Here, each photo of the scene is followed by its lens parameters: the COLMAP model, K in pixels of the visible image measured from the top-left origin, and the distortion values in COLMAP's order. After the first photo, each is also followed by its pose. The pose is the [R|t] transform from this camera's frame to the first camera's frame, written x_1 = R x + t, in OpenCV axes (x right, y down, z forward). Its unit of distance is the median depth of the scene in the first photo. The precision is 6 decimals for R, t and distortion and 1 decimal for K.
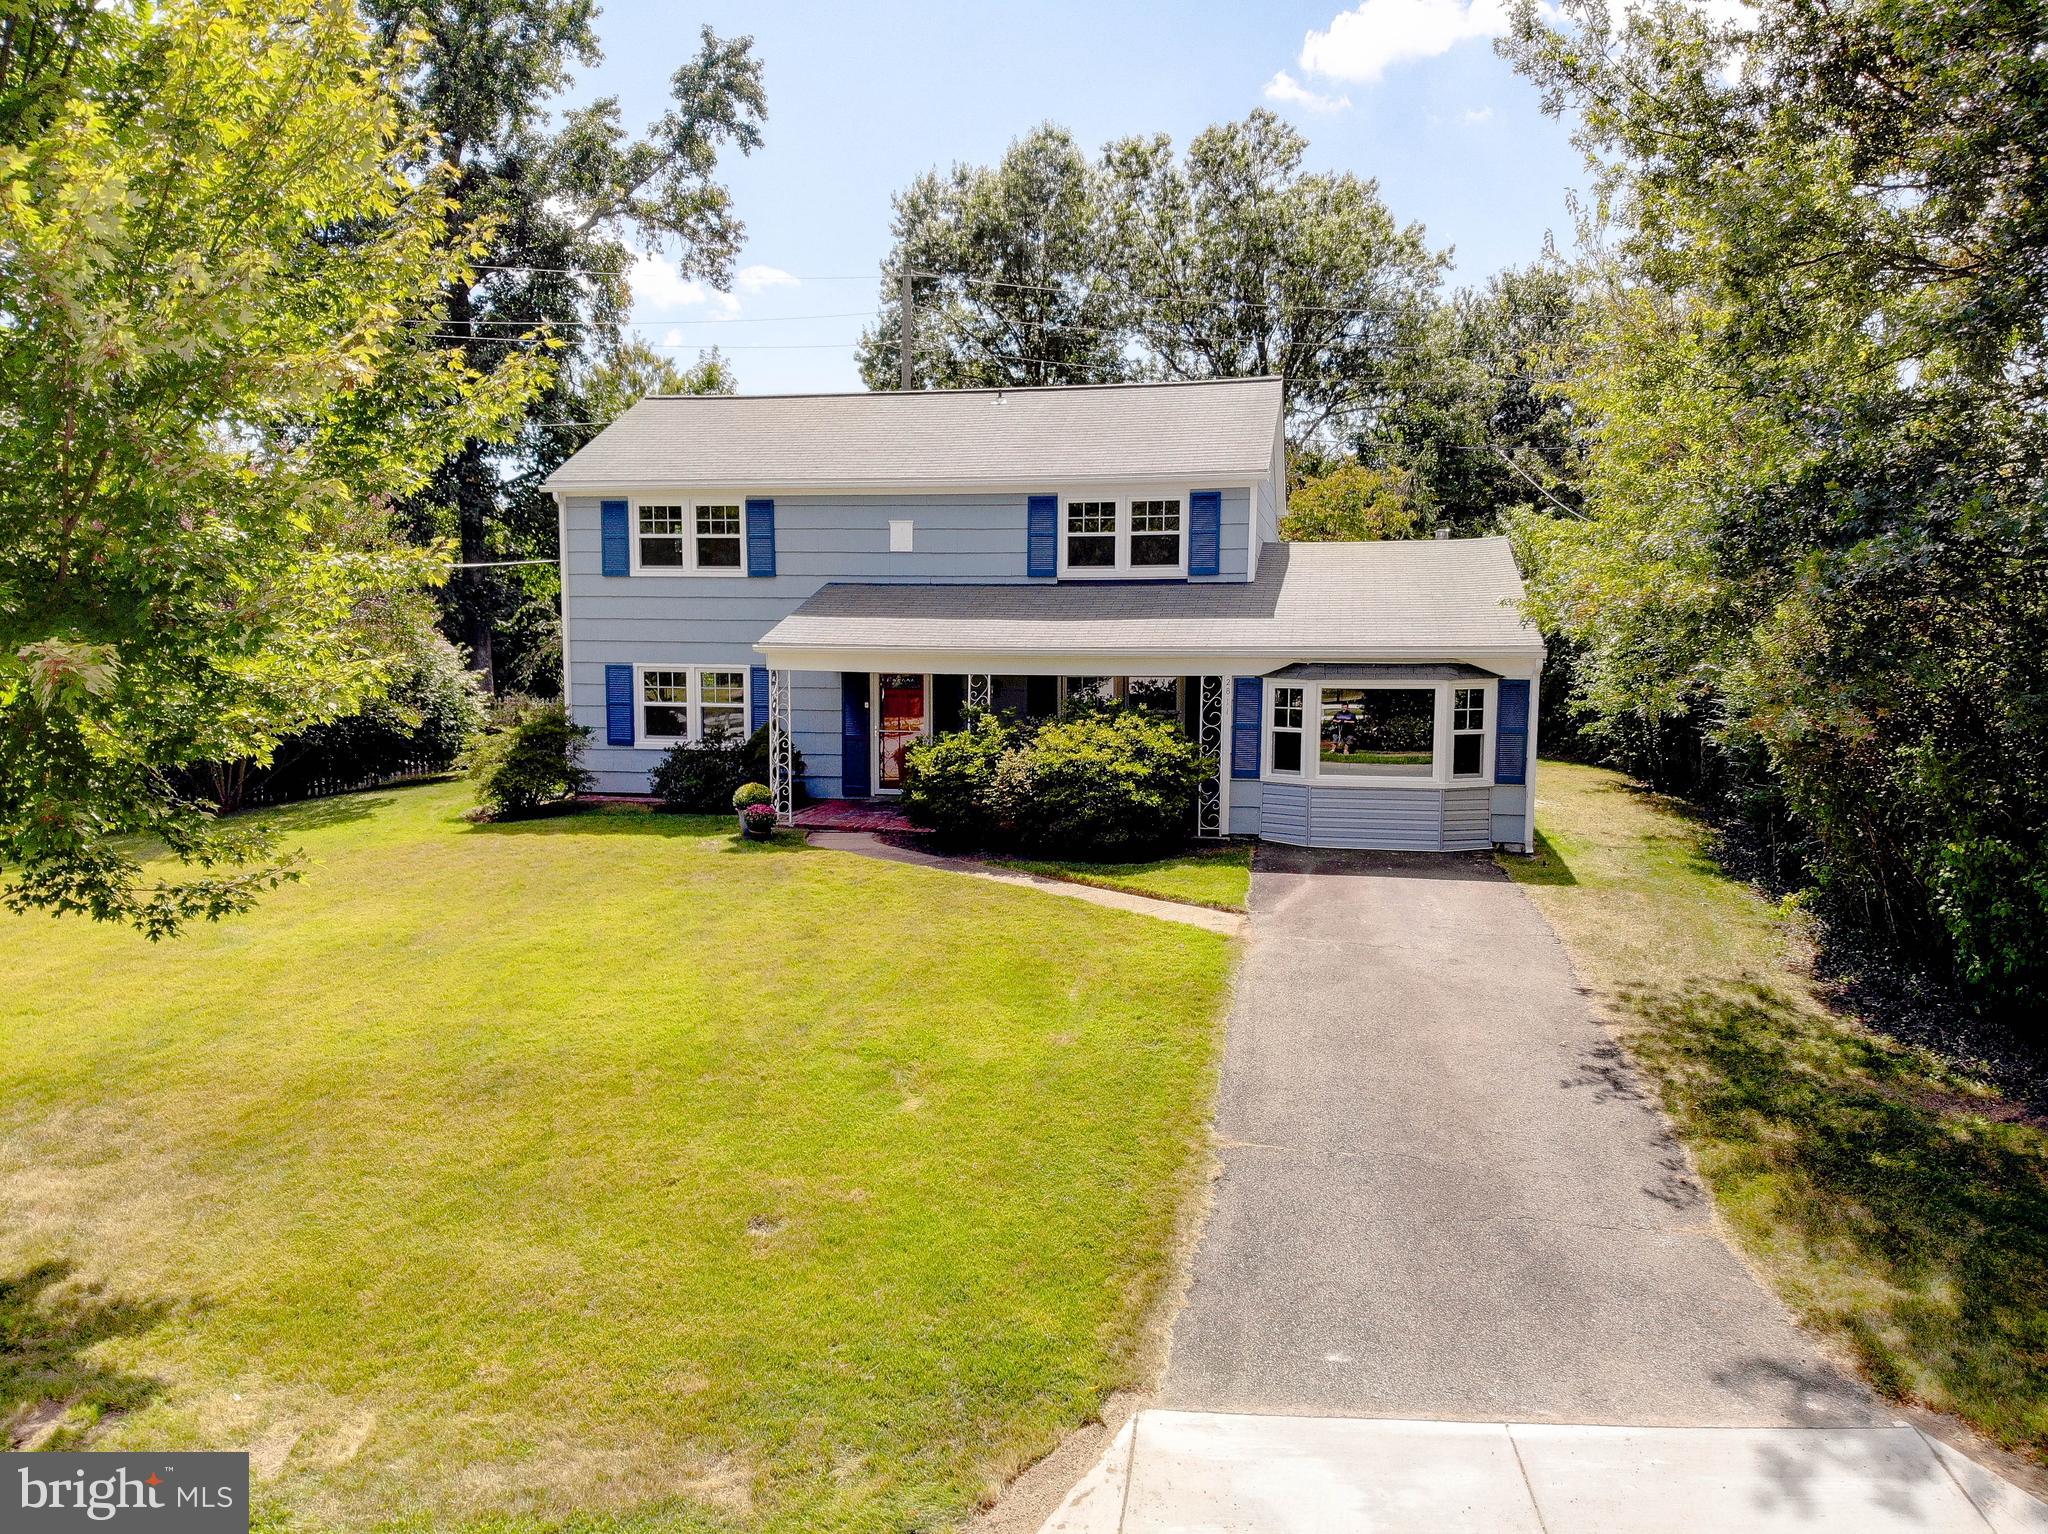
lens RADIAL K [[1506.9, 0, 1024.0], [0, 1506.9, 767.0], [0, 0, 1]] dist [0.093397, -0.223122]
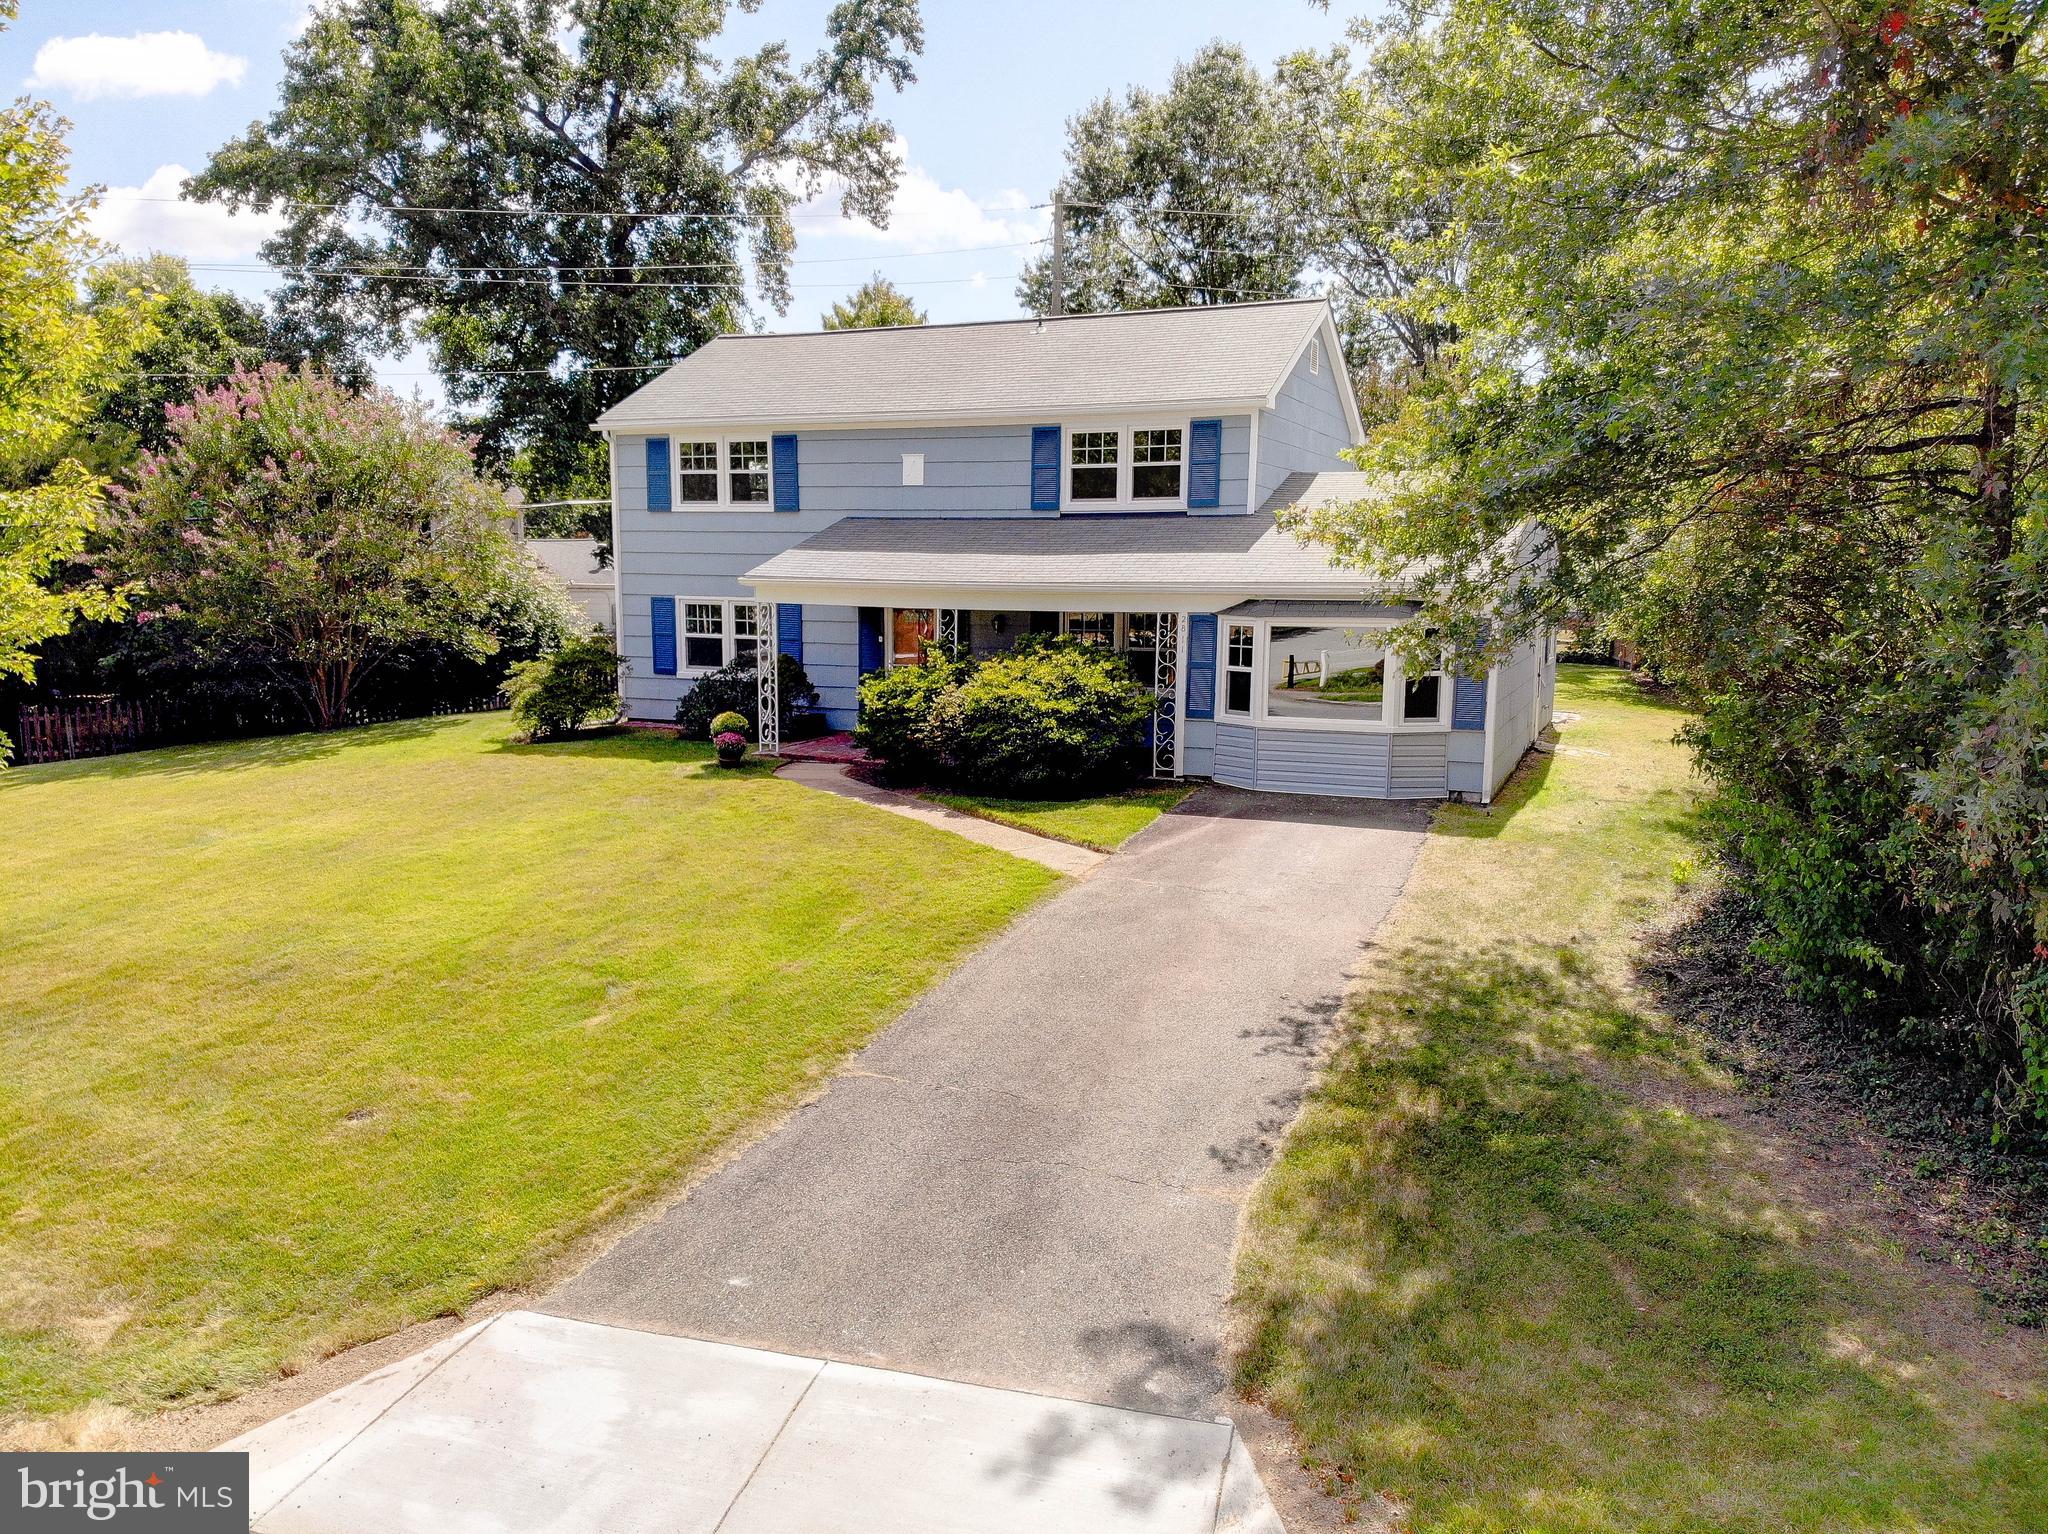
lens RADIAL K [[1513.3, 0, 1018.1], [0, 1513.3, 776.1], [0, 0, 1]] dist [0.065402, -0.187716]
pose [[0.980520, 0.030277, -0.194073, 0.212334], [-0.021240, 0.998598, 0.048479, -0.000232], [0.195268, -0.043412, 0.979789, 0.021219]]
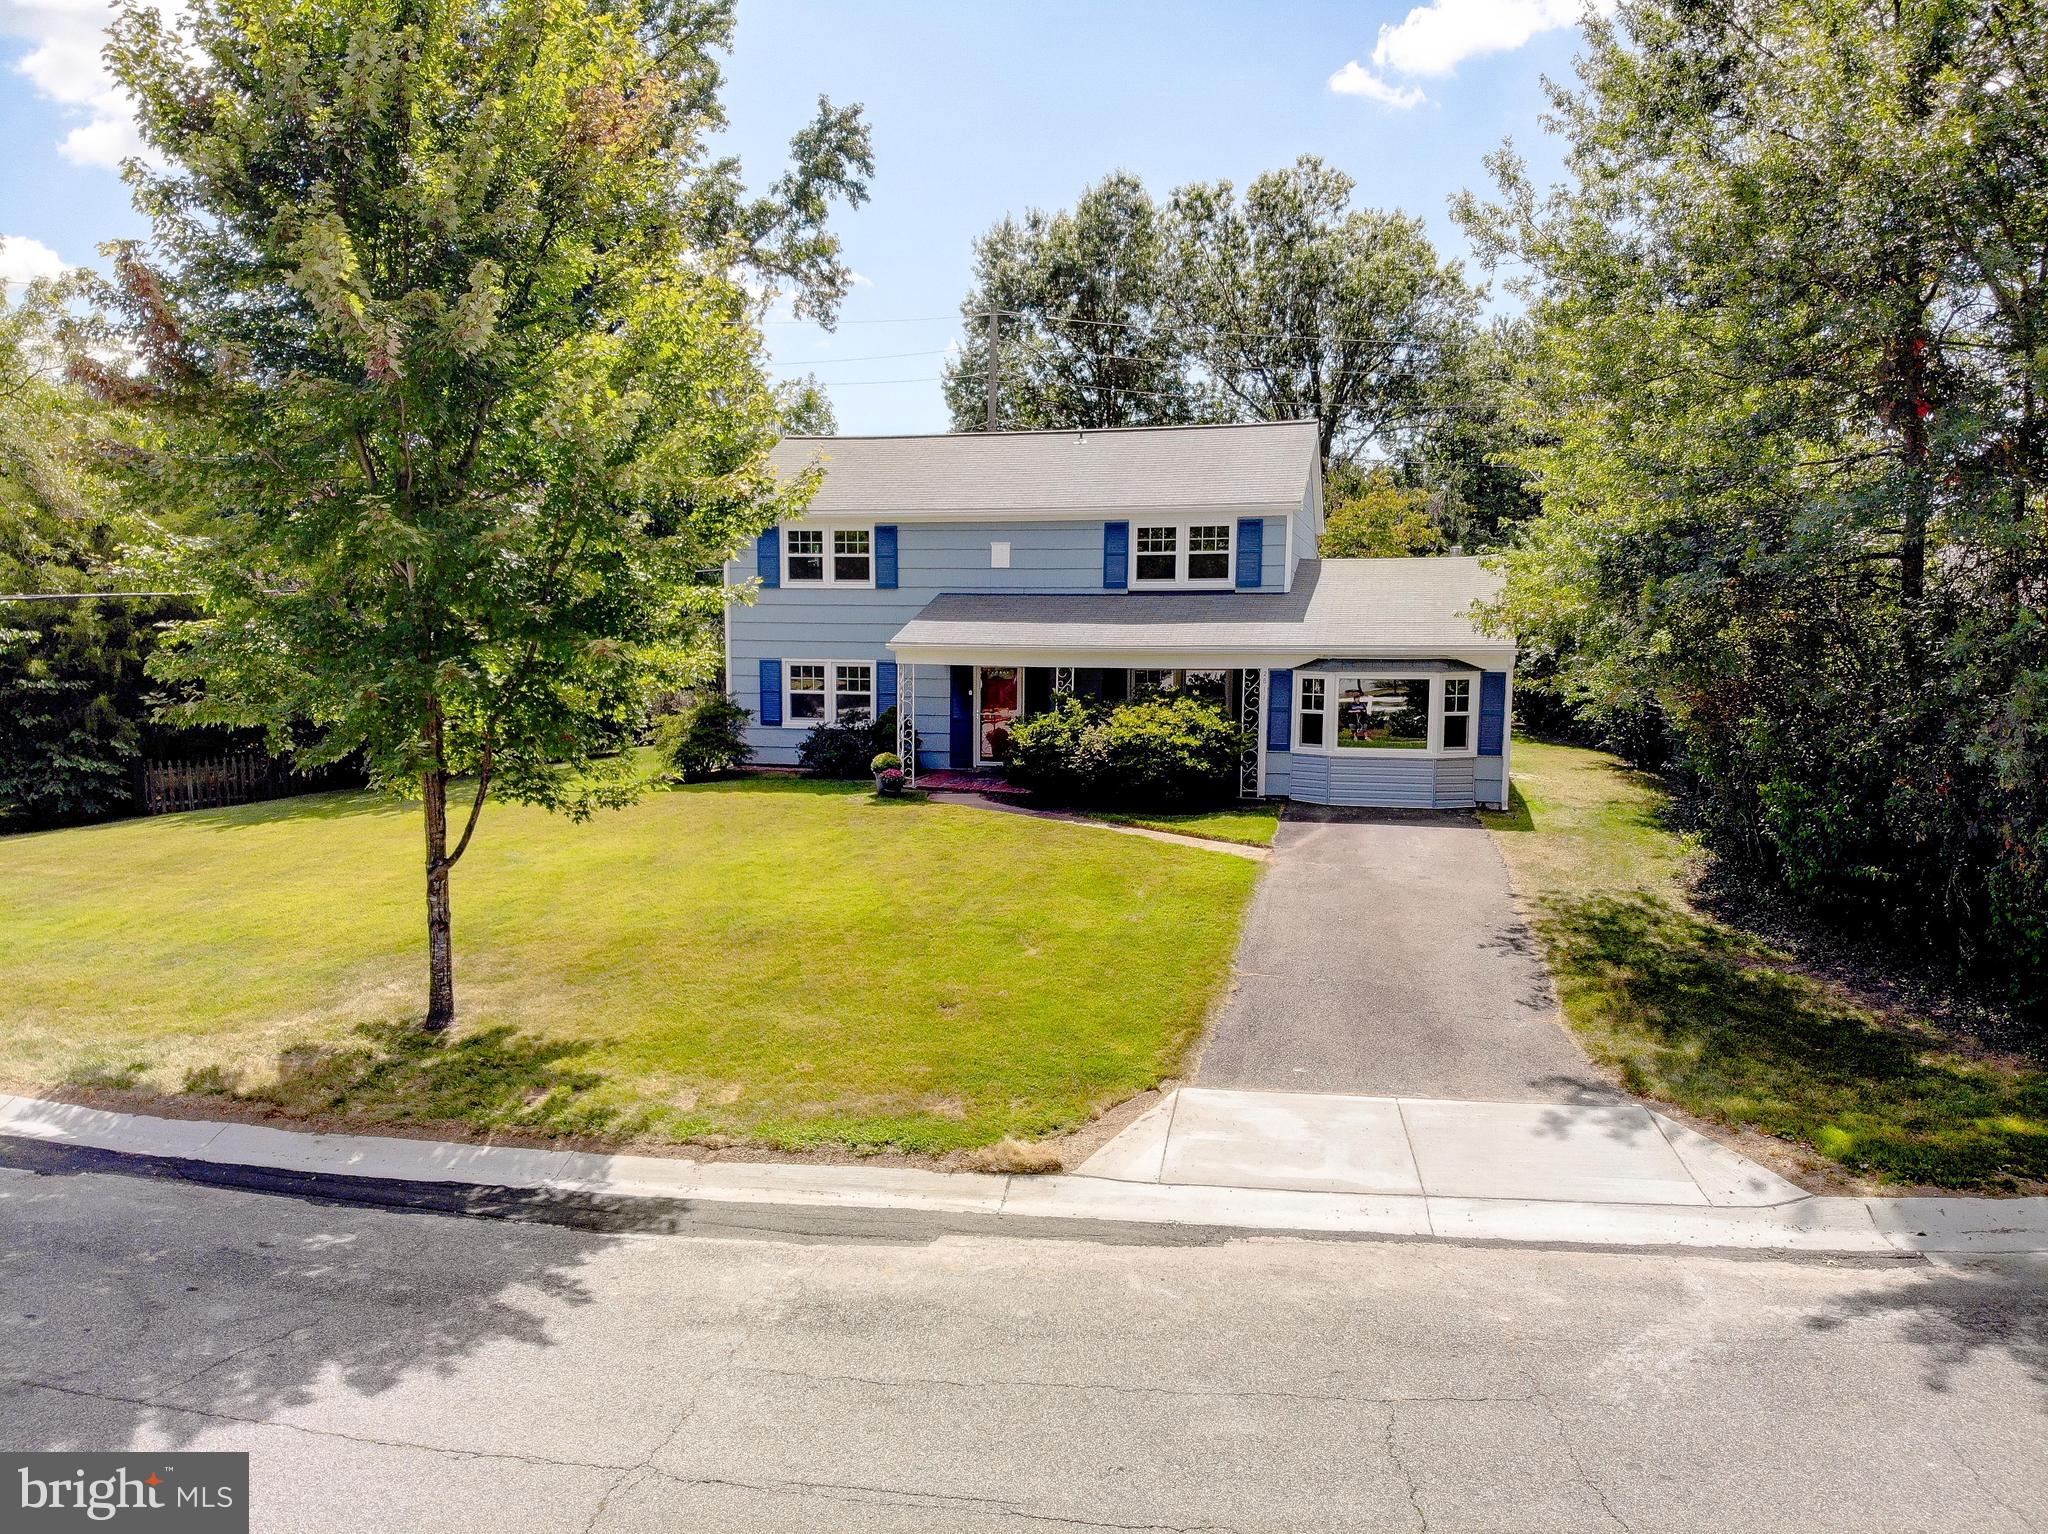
lens RADIAL K [[1501.2, 0, 1002.0], [0, 1501.2, 780.6], [0, 0, 1]] dist [0.117351, -0.301380]
pose [[0.998400, 0.006882, -0.056121, -0.011513], [-0.006348, 0.999933, 0.009686, 0.020837], [0.056184, -0.009314, 0.998377, -0.251287]]
